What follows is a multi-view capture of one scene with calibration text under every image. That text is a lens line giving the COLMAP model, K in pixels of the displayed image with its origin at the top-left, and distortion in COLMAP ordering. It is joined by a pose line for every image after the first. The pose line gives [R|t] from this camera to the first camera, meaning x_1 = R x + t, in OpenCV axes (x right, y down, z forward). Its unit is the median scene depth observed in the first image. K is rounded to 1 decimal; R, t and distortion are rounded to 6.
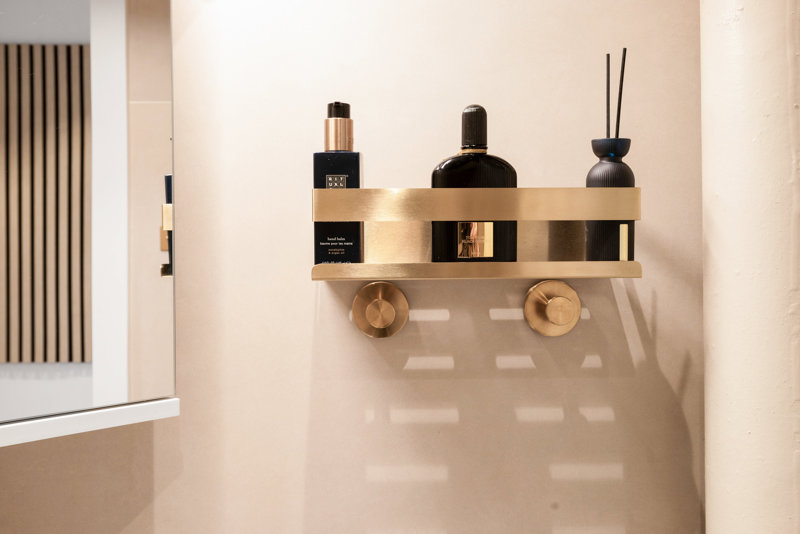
lens RADIAL K [[805.4, 0, 400.1], [0, 805.4, 266.8], [0, 0, 1]] dist [0.027312, 0.000000]
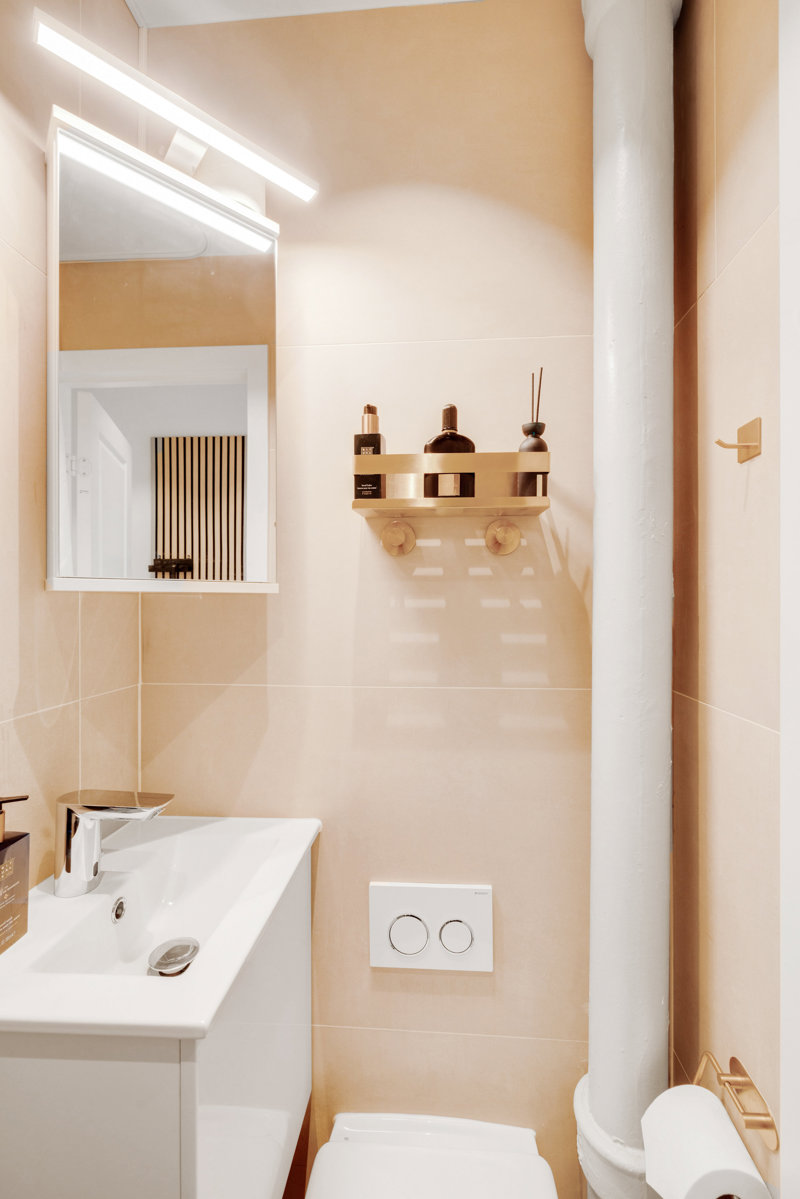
lens RADIAL K [[525.2, 0, 401.3], [0, 525.2, 597.9], [0, 0, 1]] dist [0.001380, 0.000144]
pose [[0.996056, 0.007271, -0.088424, 0.082590], [-0.005712, 0.999824, 0.017874, 0.165331], [0.088538, -0.017298, 0.995923, -0.090338]]
